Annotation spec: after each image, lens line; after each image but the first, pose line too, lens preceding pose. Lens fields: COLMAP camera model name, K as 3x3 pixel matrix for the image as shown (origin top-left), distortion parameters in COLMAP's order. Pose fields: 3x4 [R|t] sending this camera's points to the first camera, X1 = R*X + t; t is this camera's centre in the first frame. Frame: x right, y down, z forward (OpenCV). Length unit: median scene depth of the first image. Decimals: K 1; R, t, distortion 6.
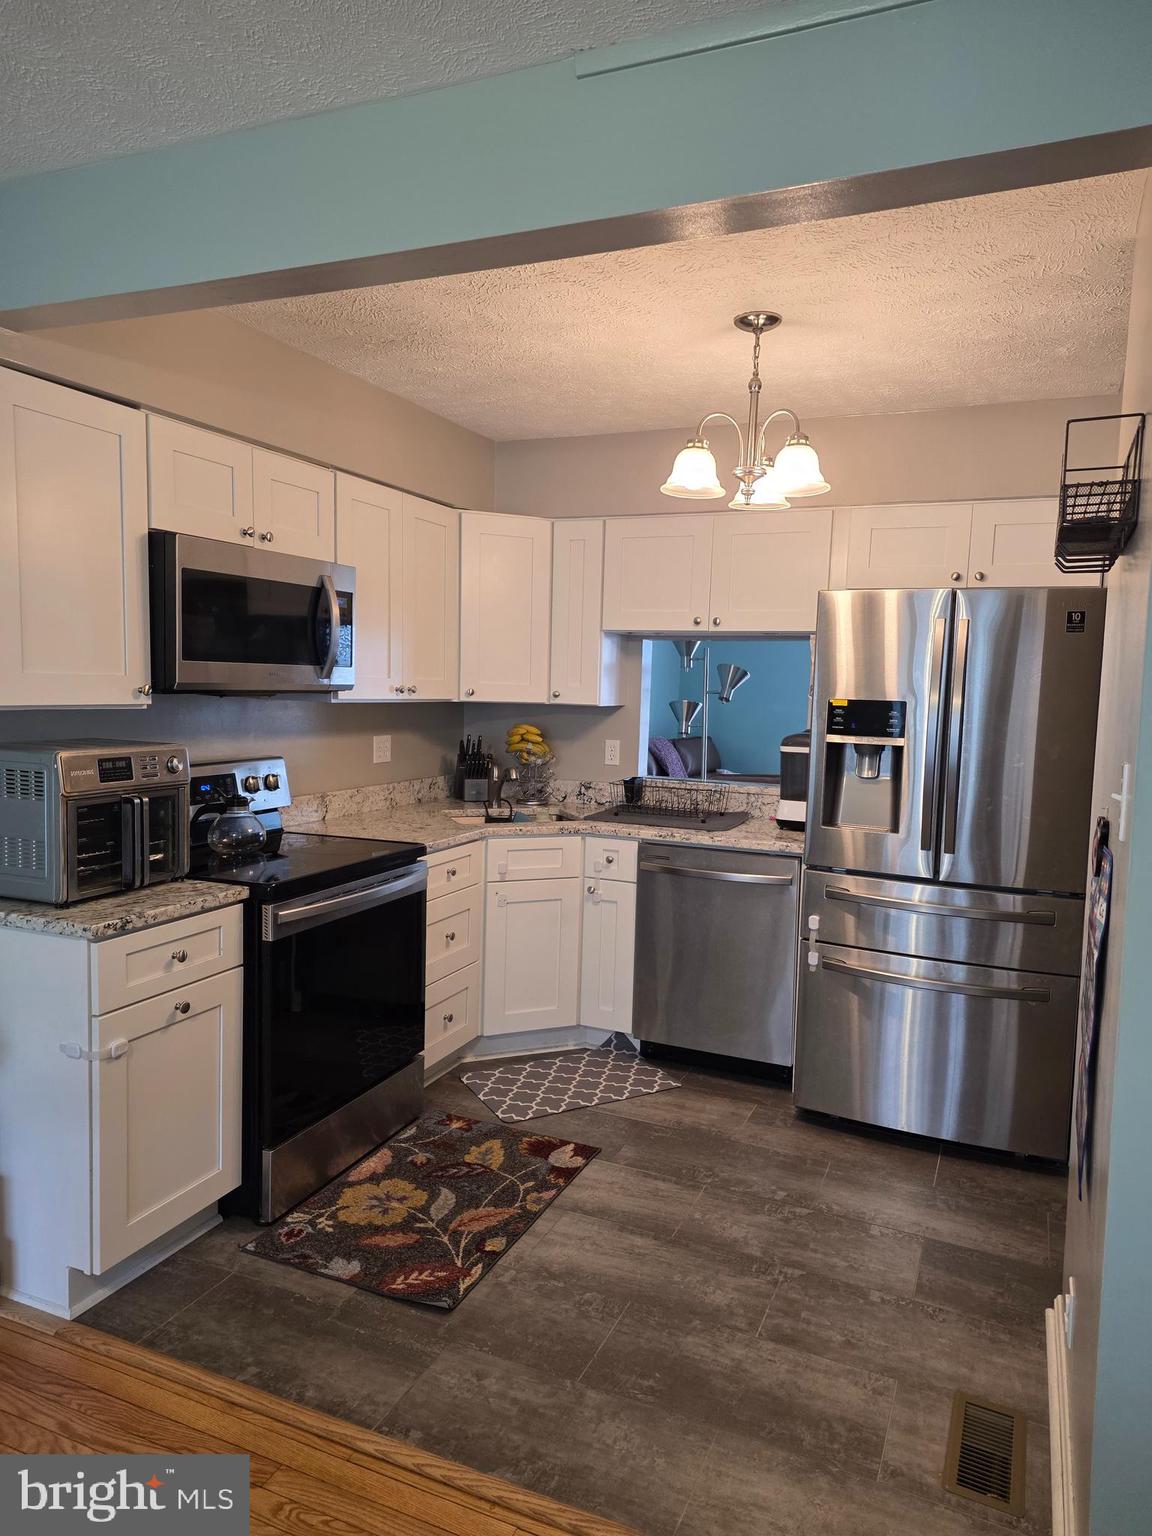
lens RADIAL K [[997.4, 0, 579.0], [0, 997.4, 774.7], [0, 0, 1]] dist [0.152582, -0.187204]
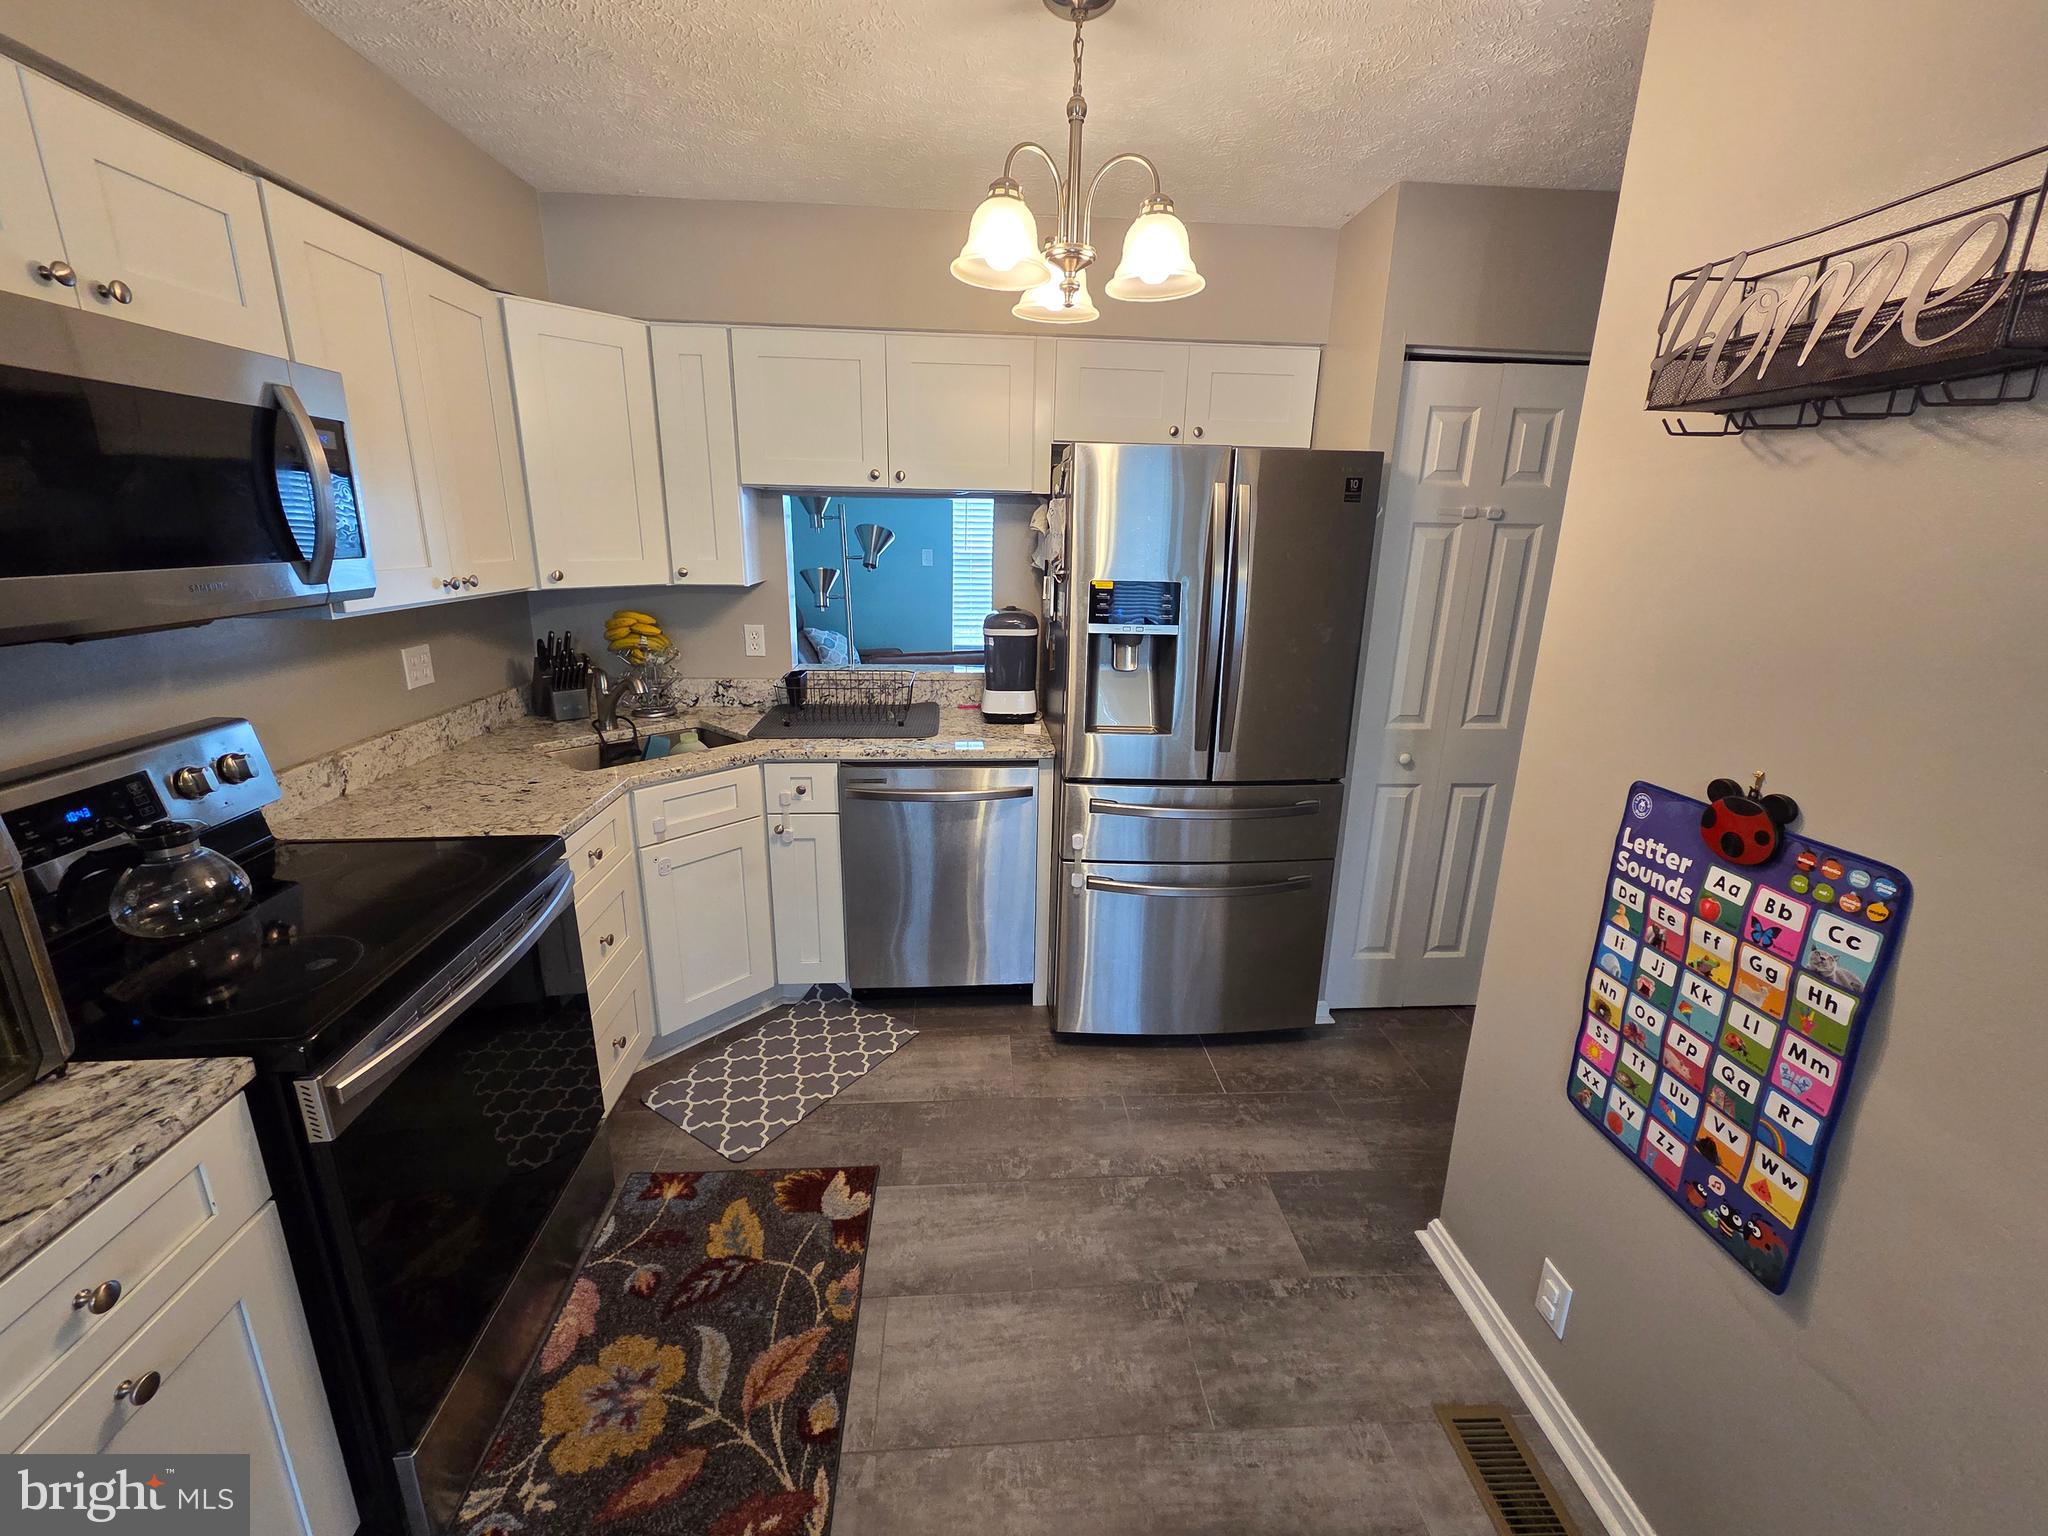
lens RADIAL K [[843.5, 0, 1015.6], [0, 843.5, 757.3], [0, 0, 1]] dist [0.001508, -0.000960]
pose [[0.887033, -0.137006, 0.440910, -0.124965], [0.054149, 0.979238, 0.195346, -0.069386], [-0.458519, -0.149404, 0.876036, 0.392342]]
